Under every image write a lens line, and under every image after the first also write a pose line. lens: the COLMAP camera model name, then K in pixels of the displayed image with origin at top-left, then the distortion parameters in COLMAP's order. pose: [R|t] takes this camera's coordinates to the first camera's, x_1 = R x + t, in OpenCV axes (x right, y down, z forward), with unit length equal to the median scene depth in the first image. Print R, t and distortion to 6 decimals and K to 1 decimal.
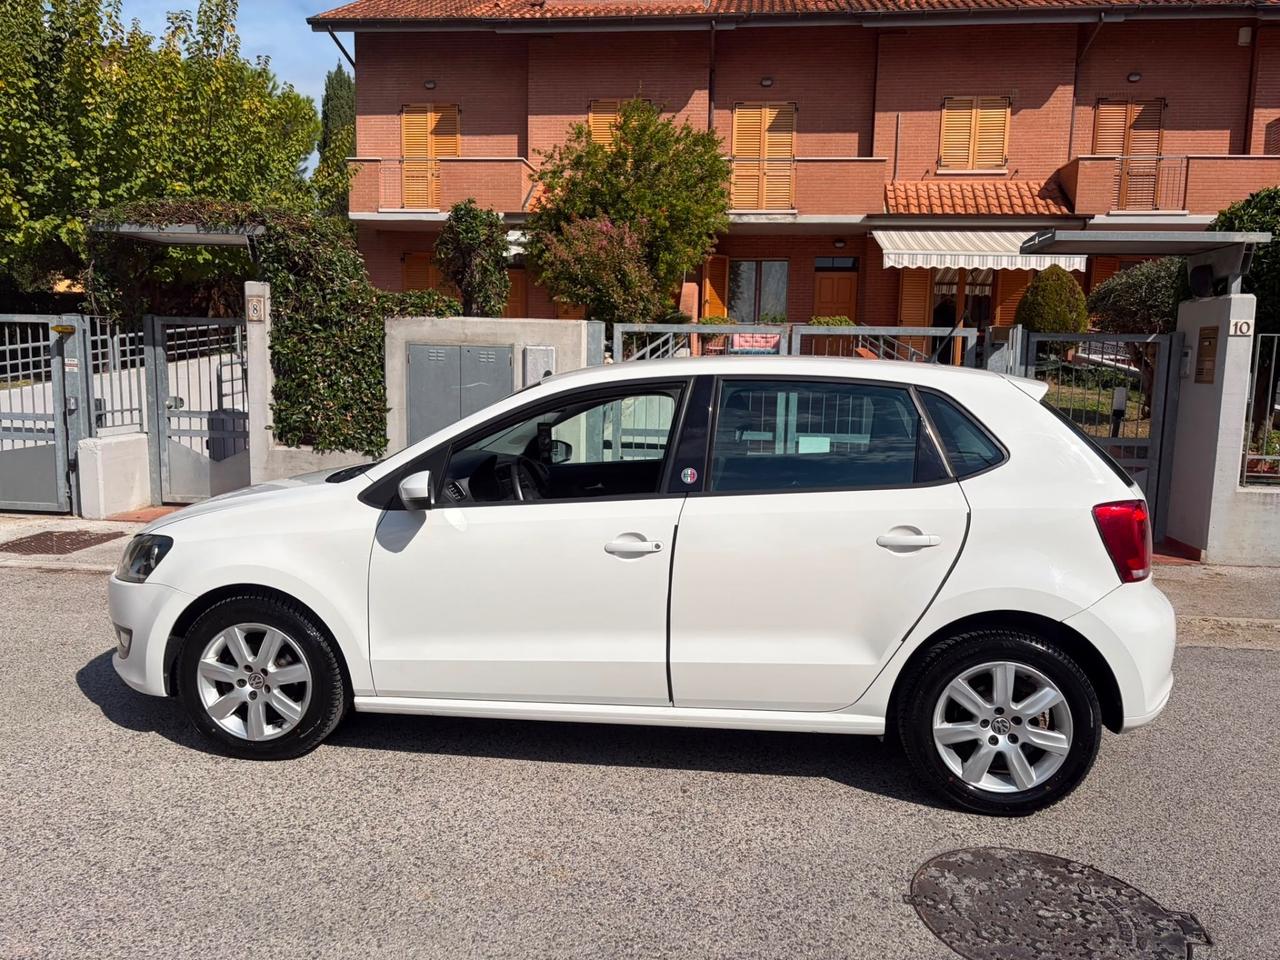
lens RADIAL K [[964.7, 0, 641.1], [0, 964.7, 474.9], [0, 0, 1]] dist [0.055893, -0.057996]
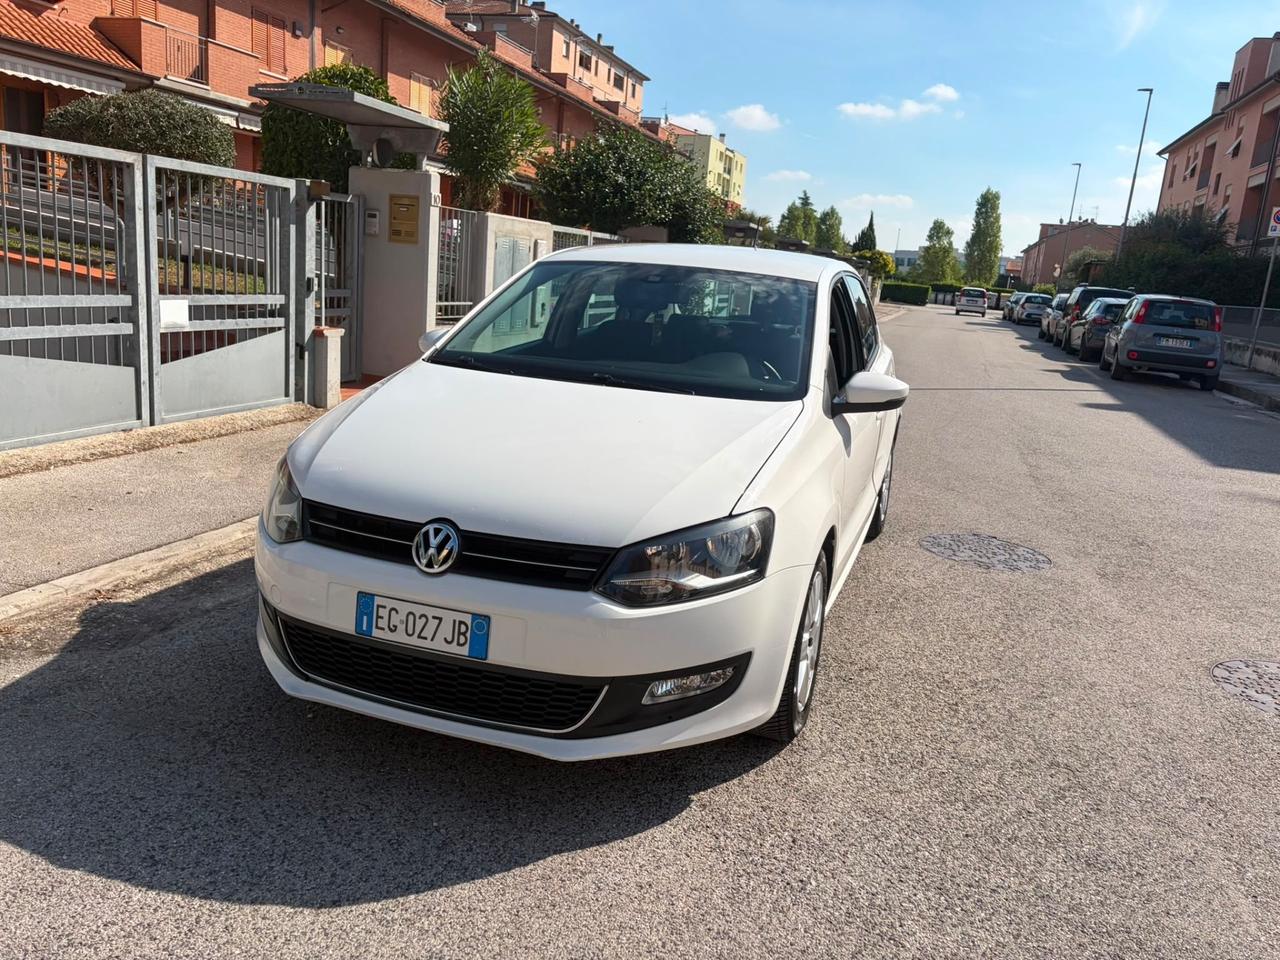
lens RADIAL K [[964.7, 0, 654.2], [0, 964.7, 473.7], [0, 0, 1]] dist [0.055893, -0.057996]
pose [[0.185705, -0.212013, 0.959460, -0.545009], [0.035093, 0.977253, 0.209153, -0.052101], [-0.981979, -0.005170, 0.188922, 0.437334]]
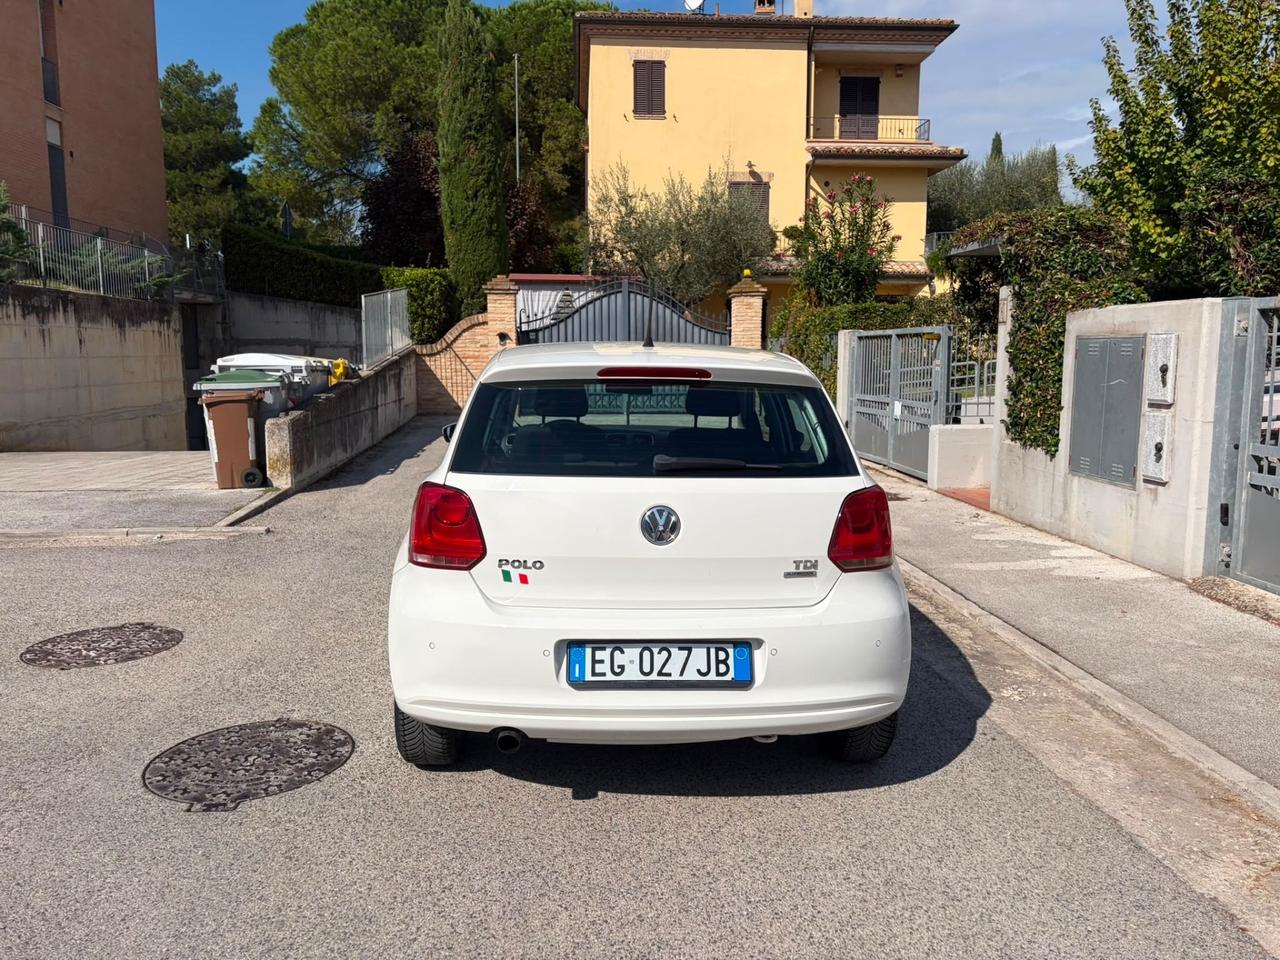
lens RADIAL K [[964.7, 0, 644.8], [0, 964.7, 467.3], [0, 0, 1]] dist [0.055893, -0.057996]
pose [[0.195456, 0.096230, -0.975980, 0.598255], [-0.114084, 0.990649, 0.074829, -0.034259], [0.974054, 0.096718, 0.204607, 0.408897]]
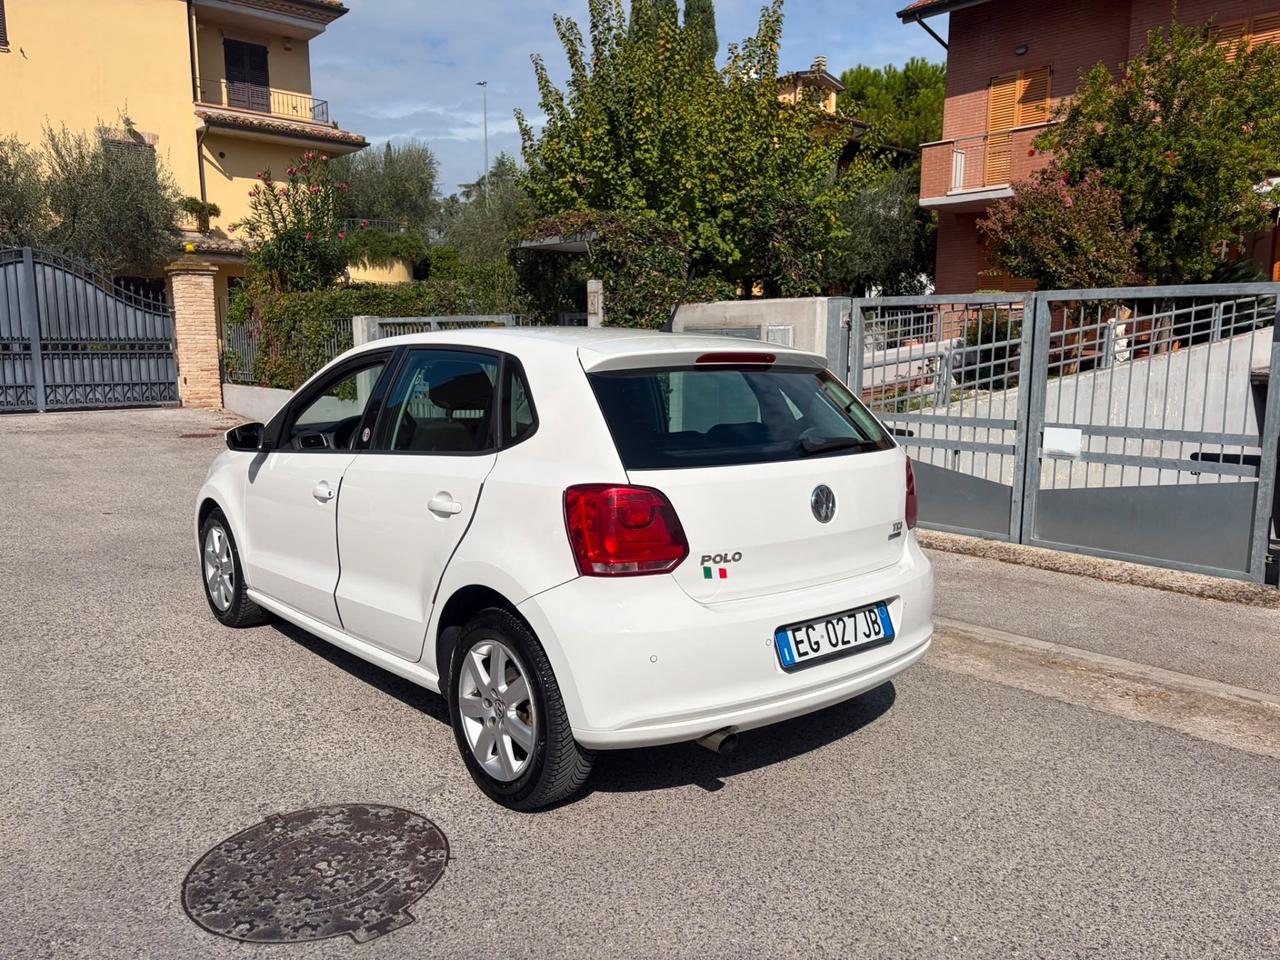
lens RADIAL K [[964.7, 0, 635.6], [0, 964.7, 484.2], [0, 0, 1]] dist [0.055893, -0.057996]
pose [[0.747612, 0.078365, -0.659497, 0.439590], [-0.065644, 0.996871, 0.044038, -0.005162], [0.660884, 0.010369, 0.750416, 0.151246]]
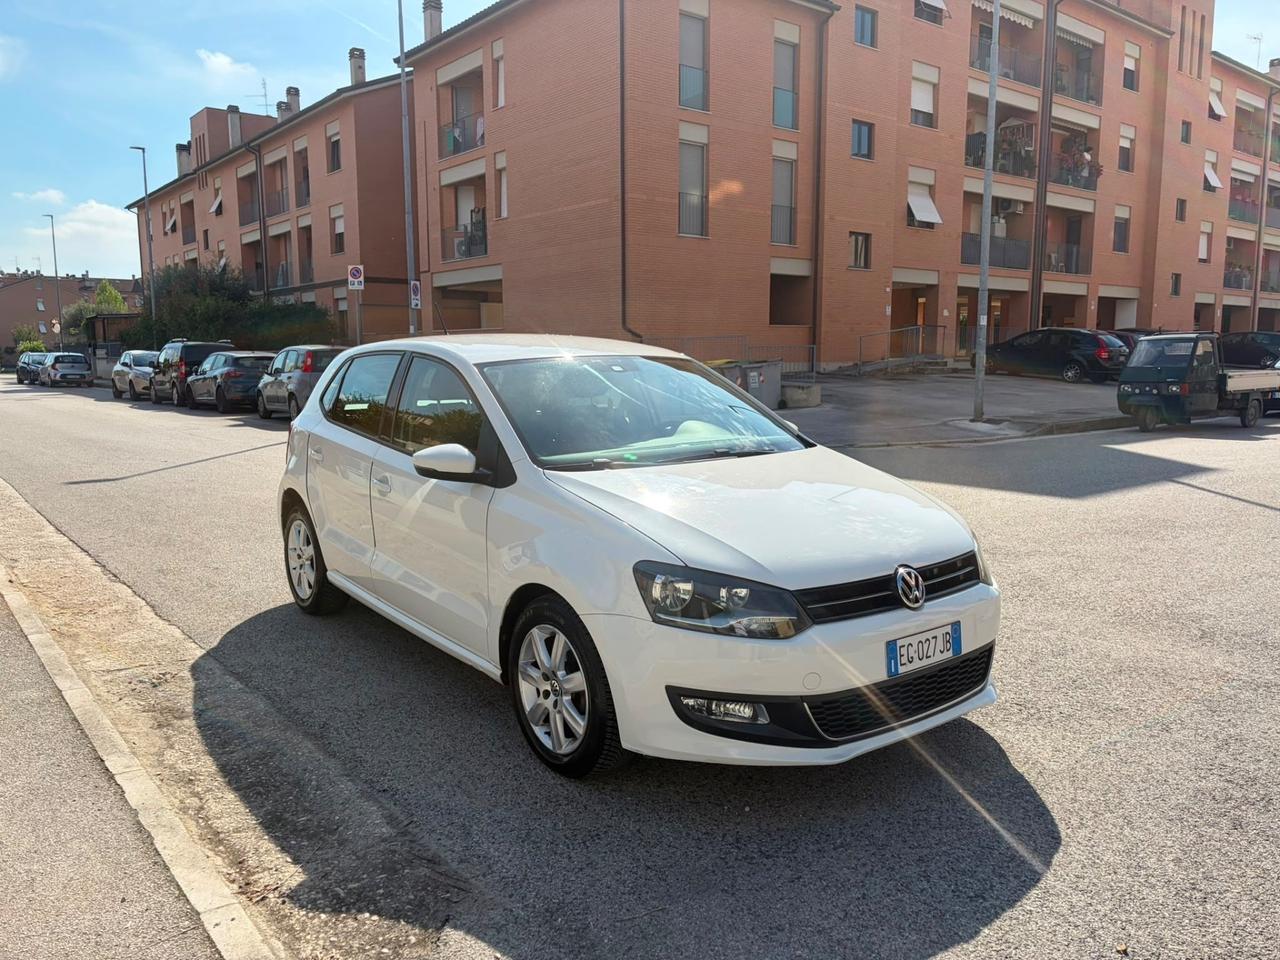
lens RADIAL K [[964.7, 0, 646.4], [0, 964.7, 486.3], [0, 0, 1]] dist [0.055893, -0.057996]
pose [[-0.710003, -0.111732, 0.695278, -0.457921], [0.072558, 0.970470, 0.230050, -0.104812], [-0.700450, 0.213784, -0.680930, 0.900670]]
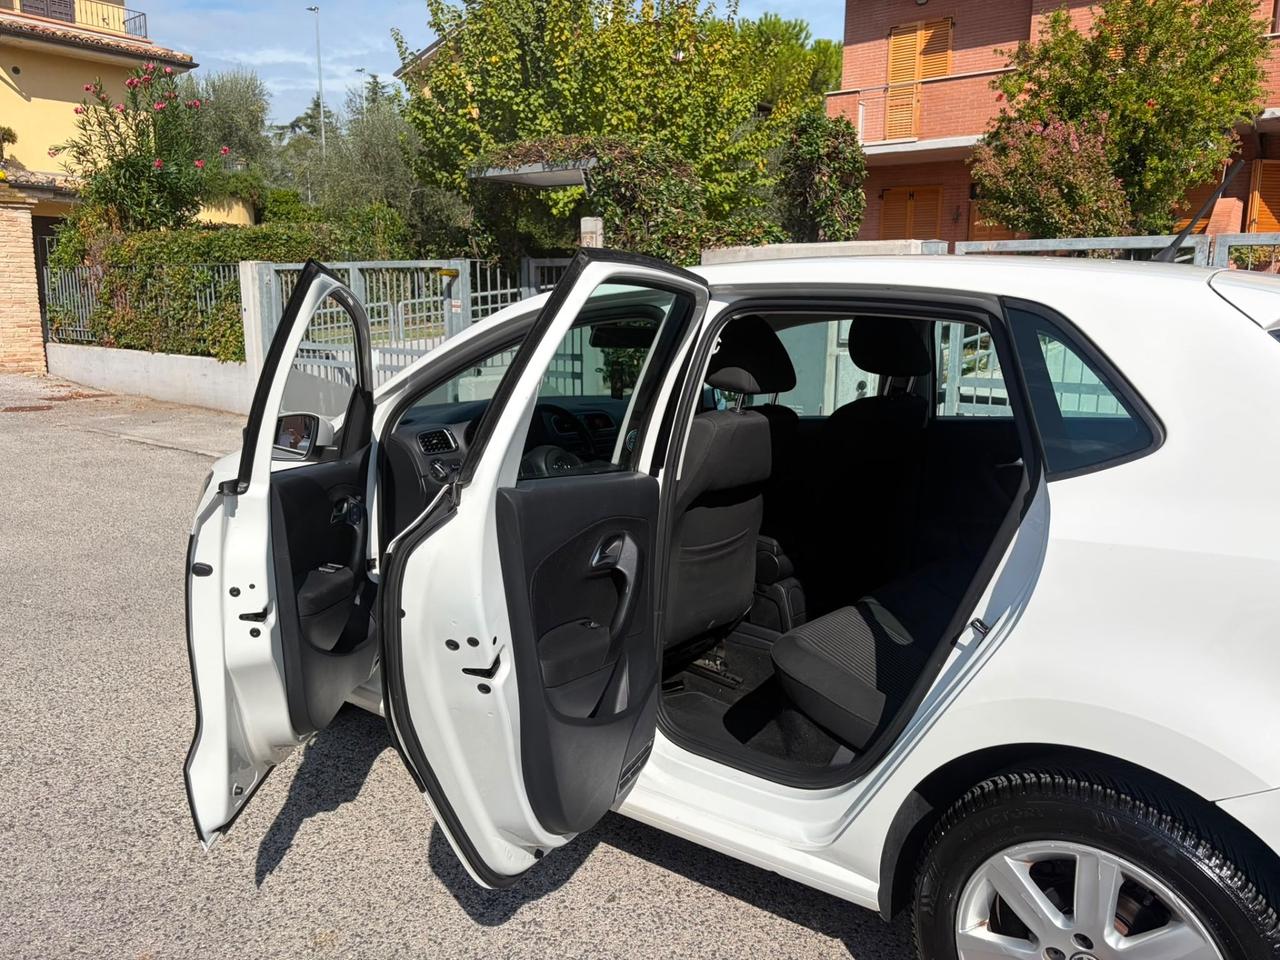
lens RADIAL K [[964.7, 0, 649.6], [0, 964.7, 470.4], [0, 0, 1]] dist [0.055893, -0.057996]
pose [[0.860054, 0.075954, -0.504517, 0.166393], [-0.051981, 0.996756, 0.061446, -0.007873], [0.507548, -0.026621, 0.861212, 0.184571]]
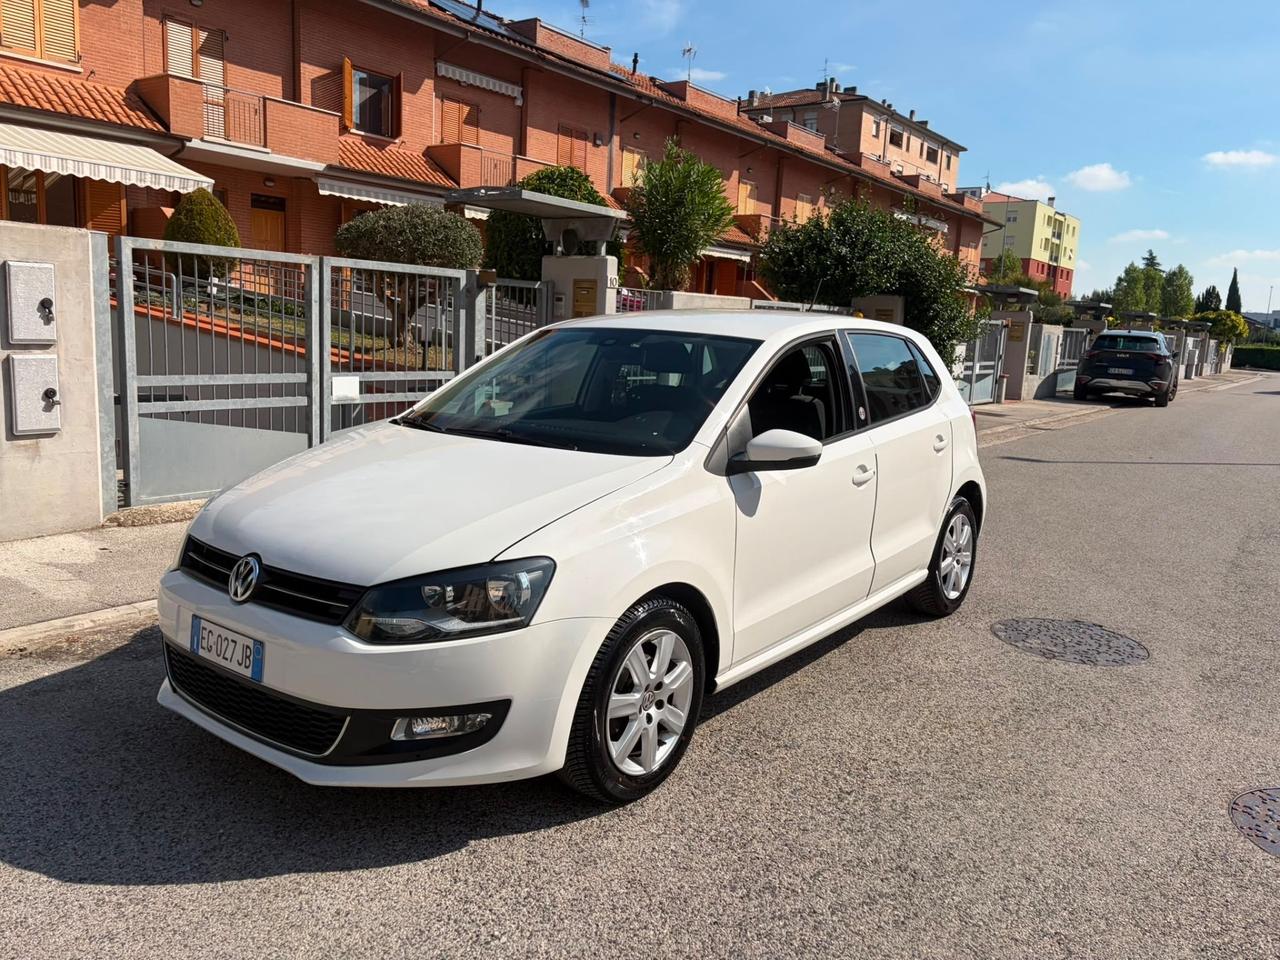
lens RADIAL K [[964.7, 0, 642.4], [0, 964.7, 468.7], [0, 0, 1]] dist [0.055893, -0.057996]
pose [[0.497377, -0.127932, 0.858050, -0.489179], [0.064015, 0.991783, 0.110764, -0.035380], [-0.865169, -0.000163, 0.501480, 0.264546]]
